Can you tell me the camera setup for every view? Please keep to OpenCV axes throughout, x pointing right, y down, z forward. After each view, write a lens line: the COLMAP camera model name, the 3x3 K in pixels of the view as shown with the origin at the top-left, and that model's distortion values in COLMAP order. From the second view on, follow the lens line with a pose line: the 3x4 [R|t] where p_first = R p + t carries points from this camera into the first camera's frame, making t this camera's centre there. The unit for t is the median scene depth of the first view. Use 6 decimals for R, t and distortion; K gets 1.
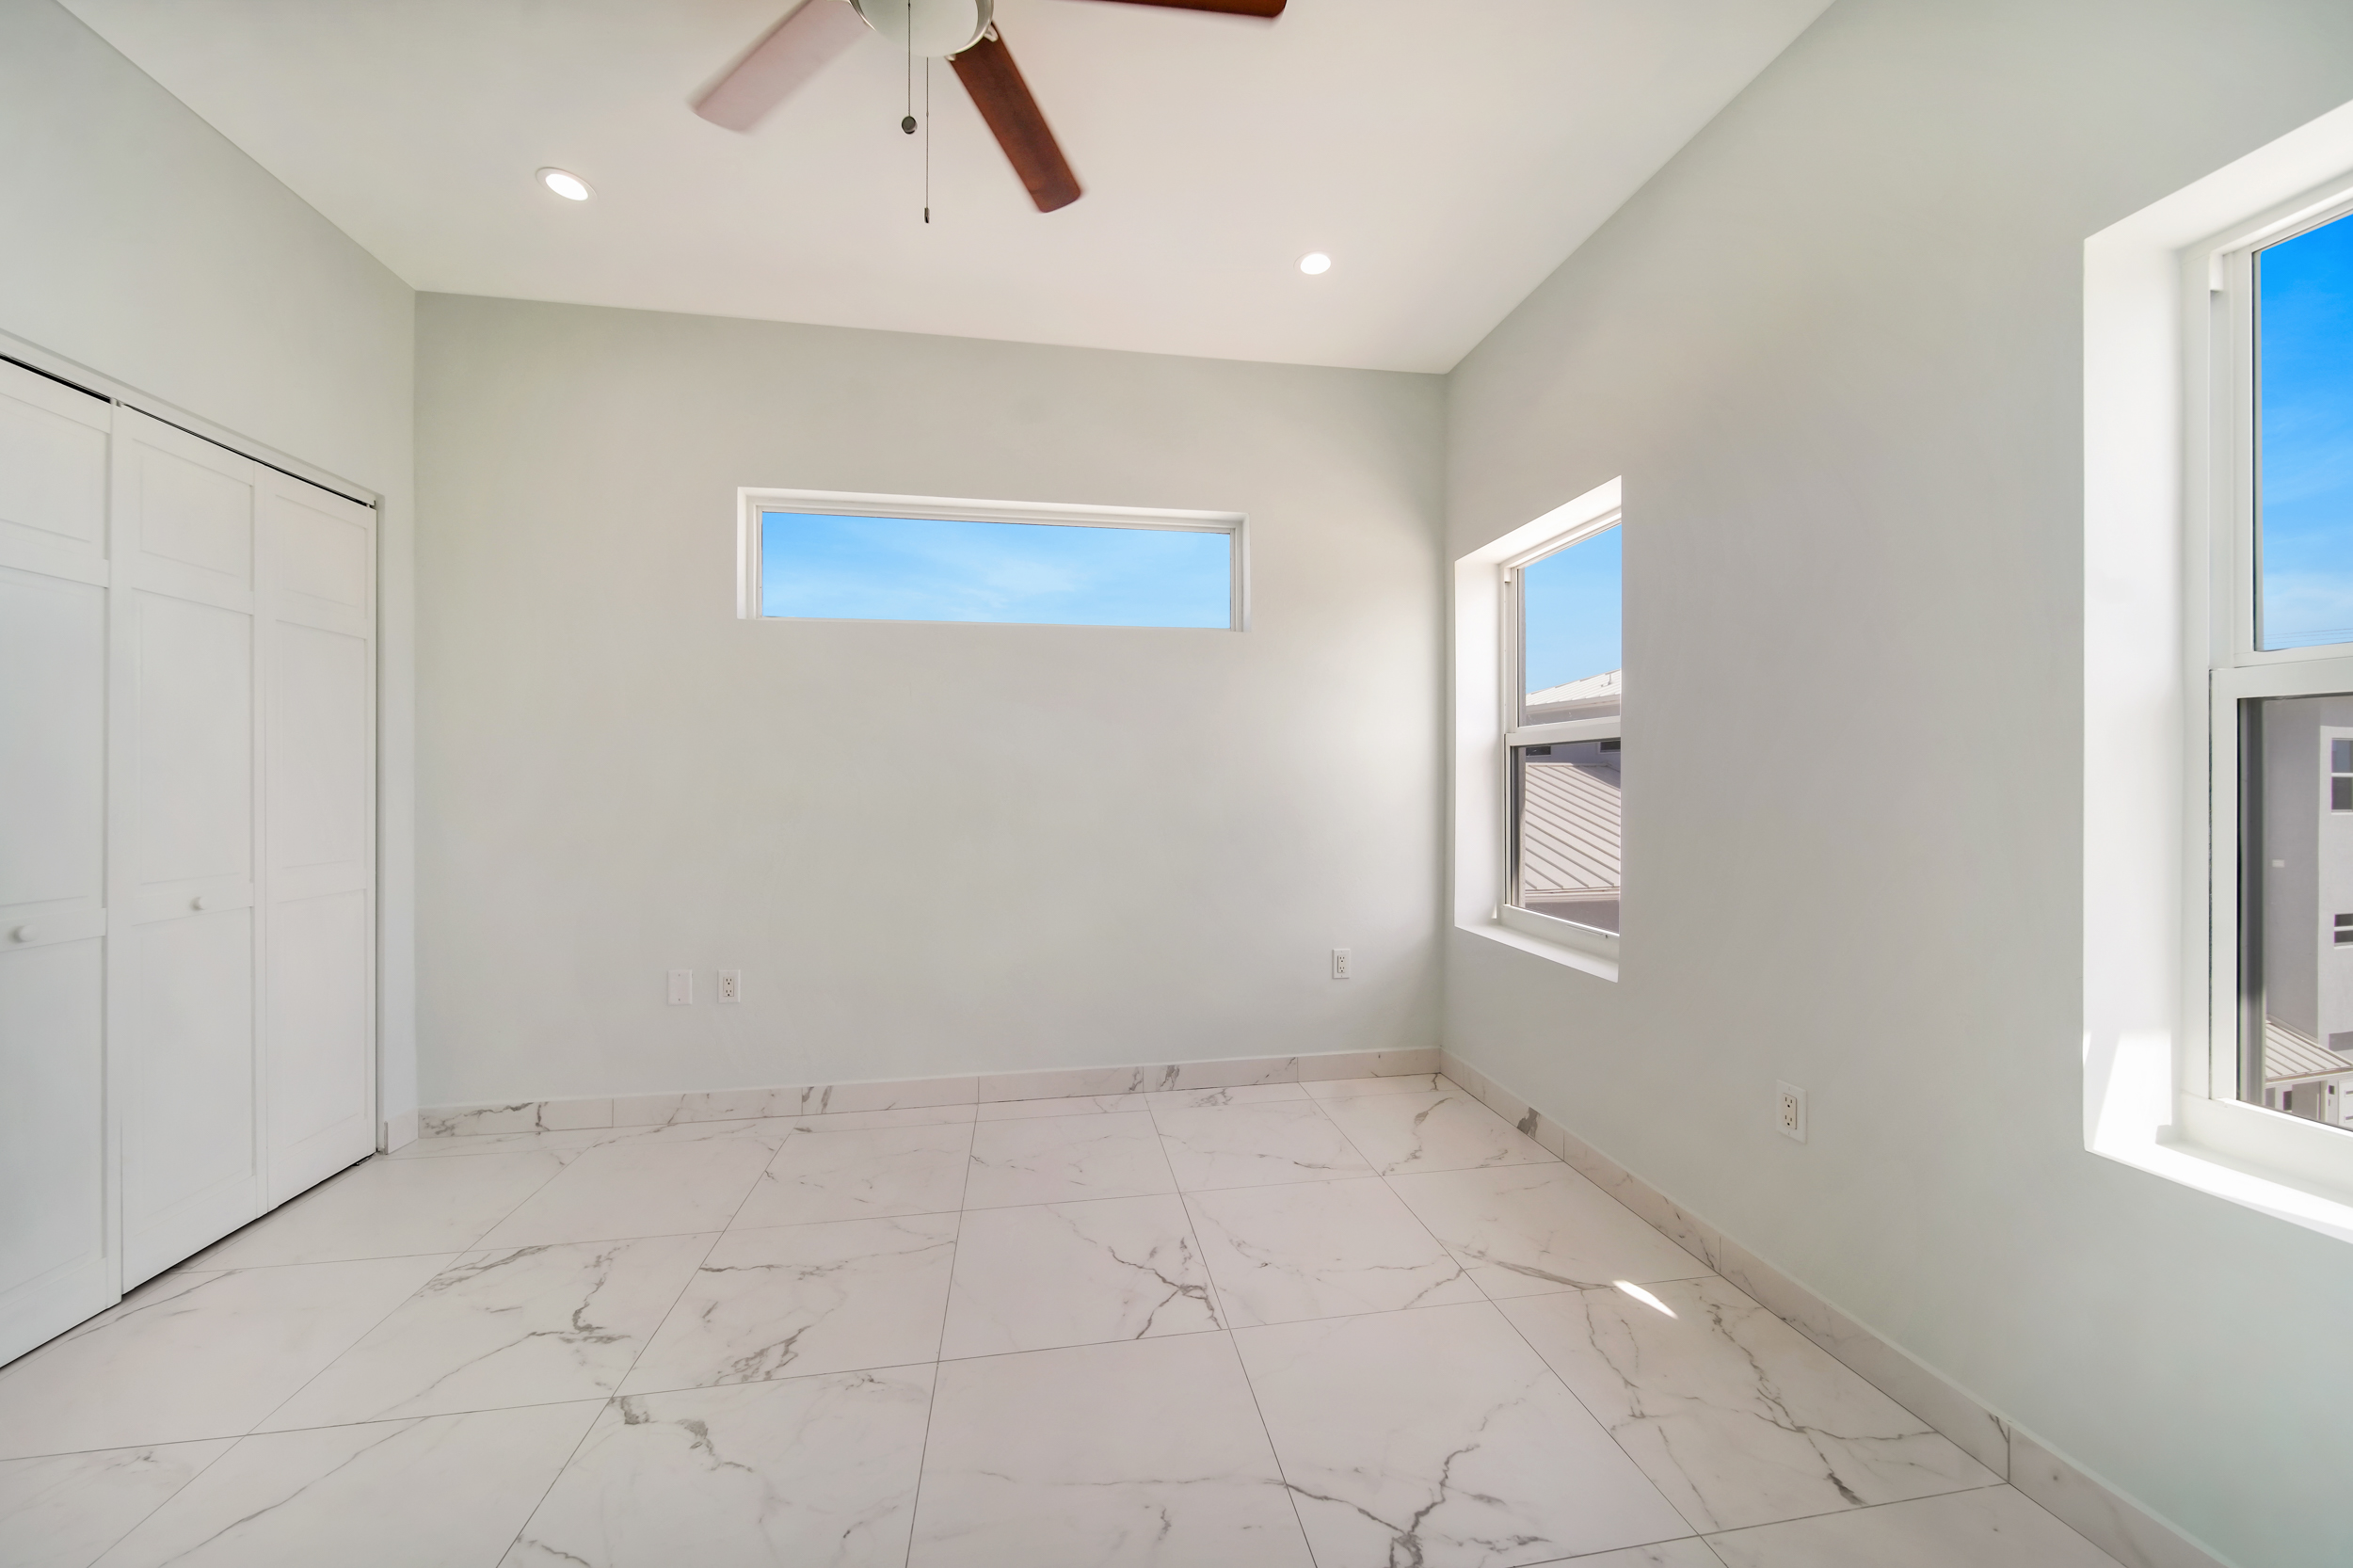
lens RADIAL K [[790.9, 0, 1125.5], [0, 790.9, 782.2], [0, 0, 1]] dist [0.000688, 0.000053]
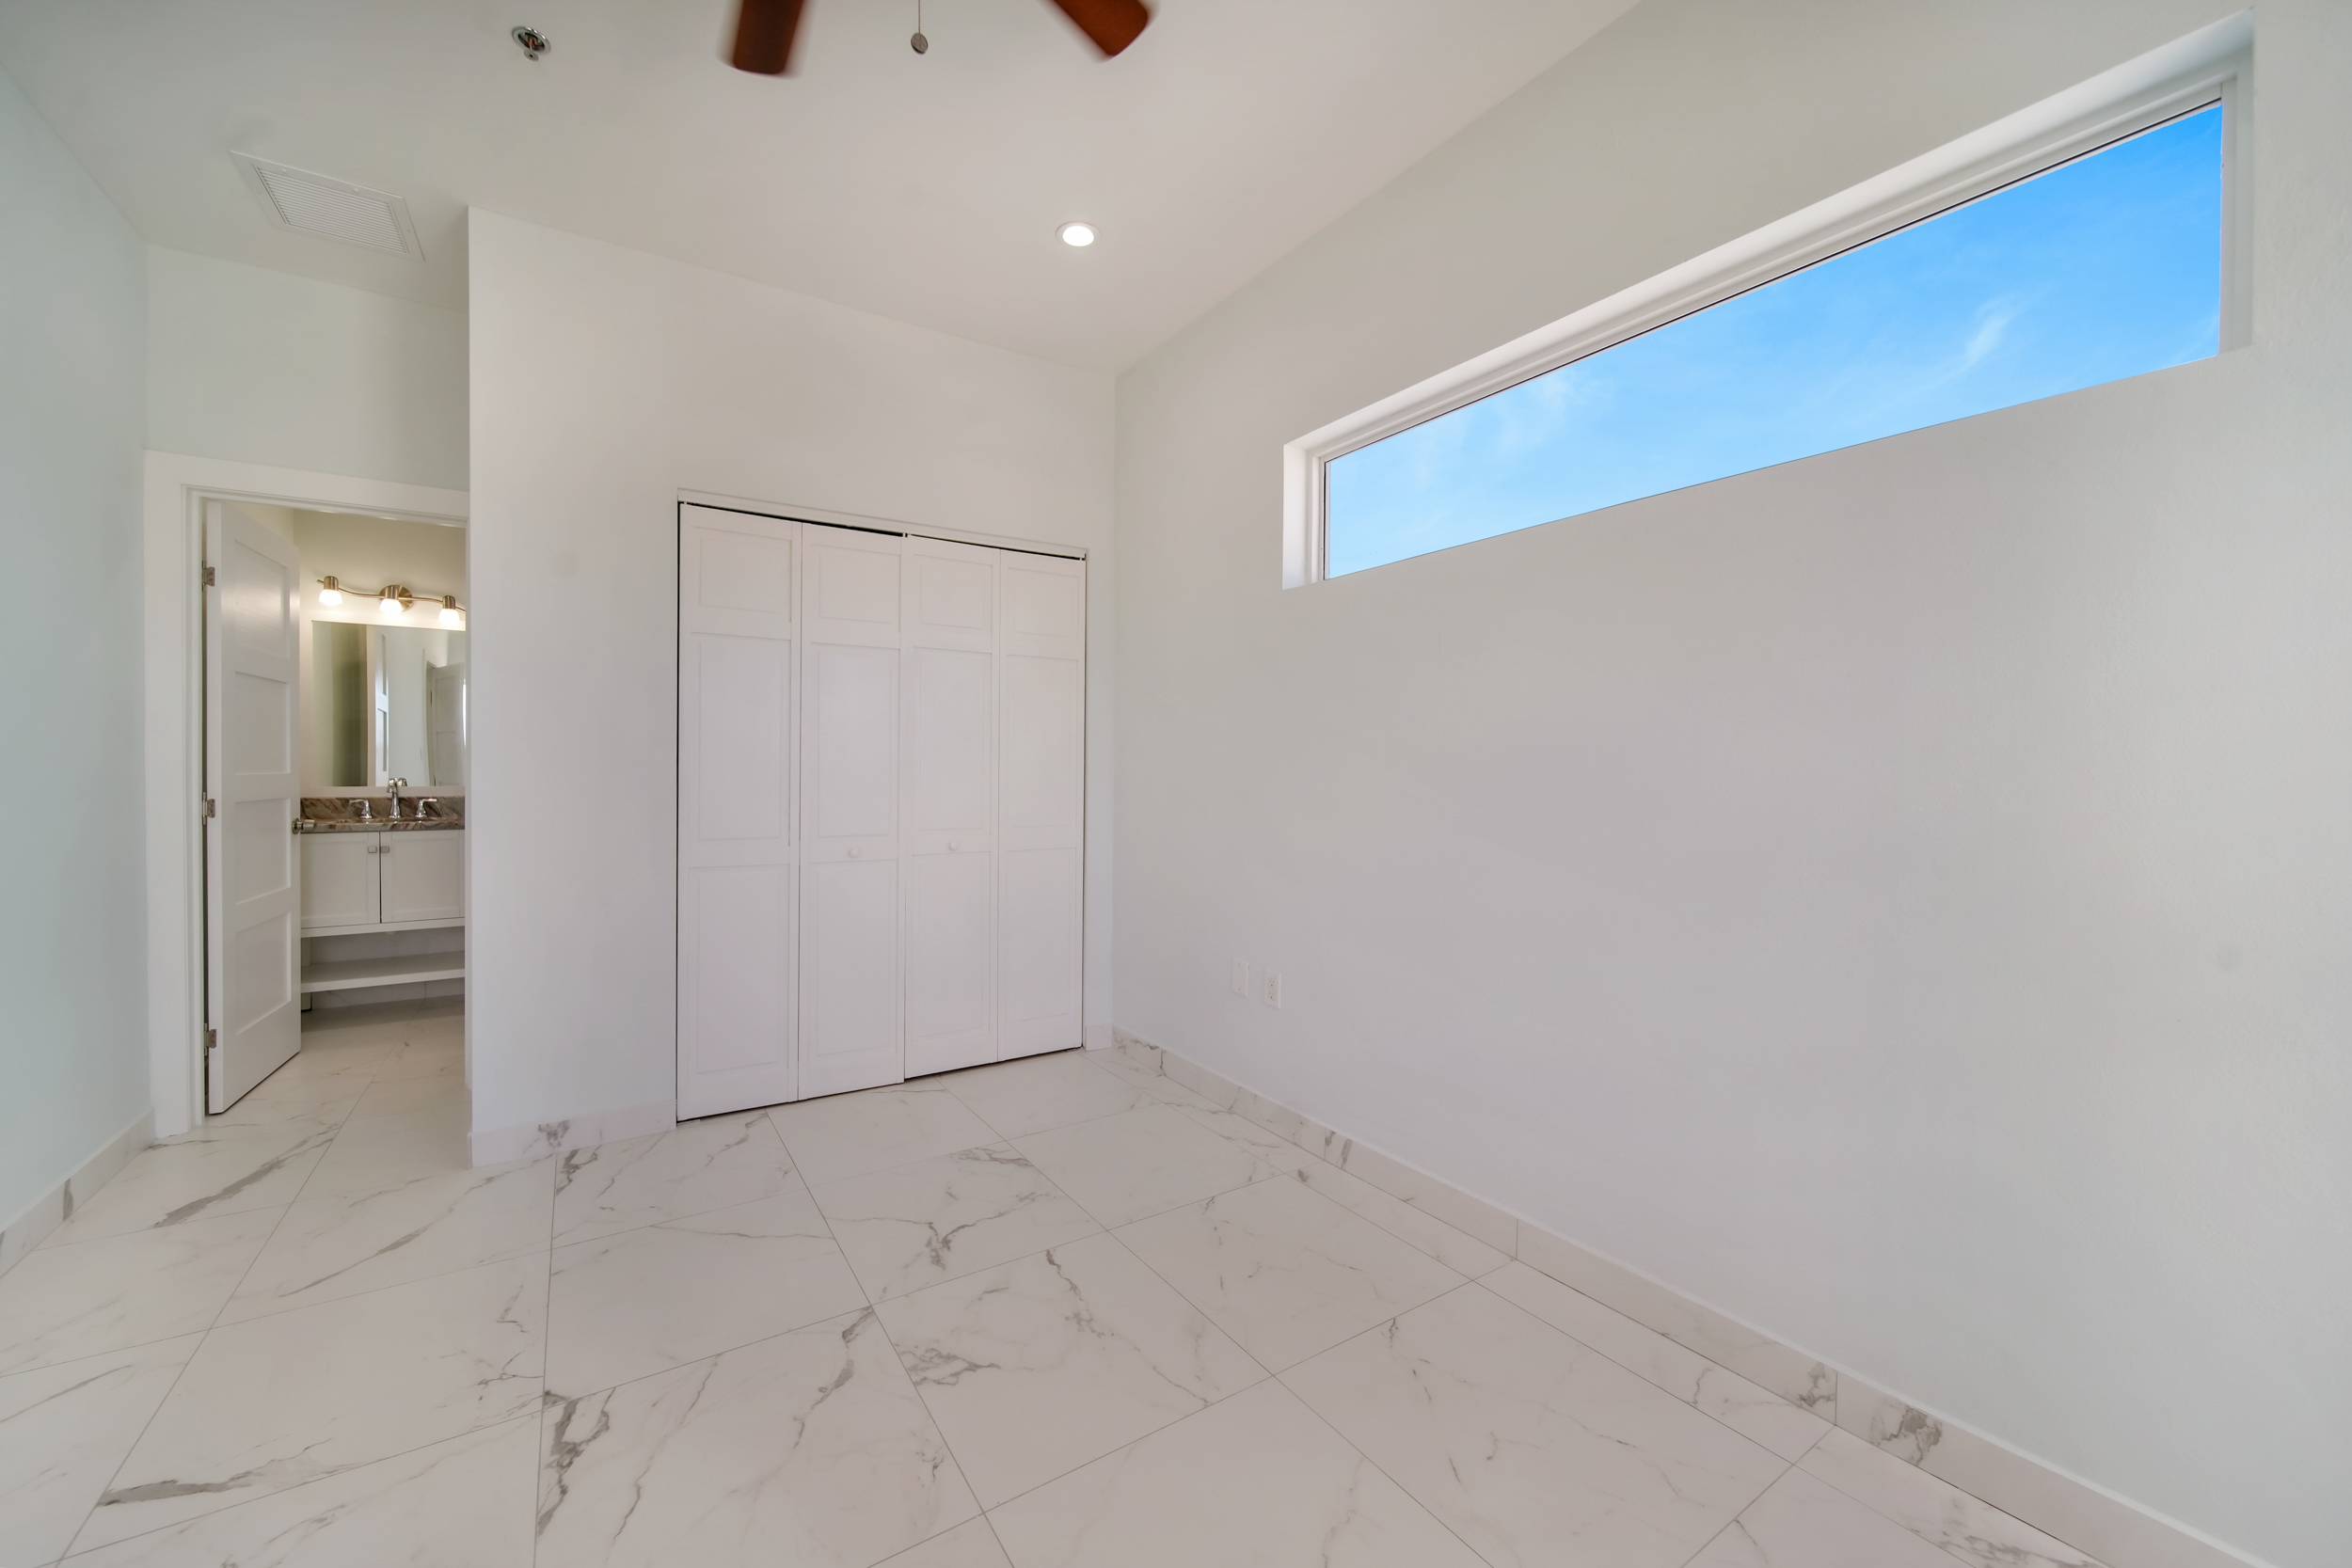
lens RADIAL K [[838.3, 0, 1179.2], [0, 838.3, 777.7], [0, 0, 1]] dist [0.000786, 0.000072]
pose [[0.431278, 0.012625, -0.902131, 0.376600], [-0.005686, 0.999920, 0.011275, -0.000107], [0.902201, 0.000267, 0.431316, 0.530625]]
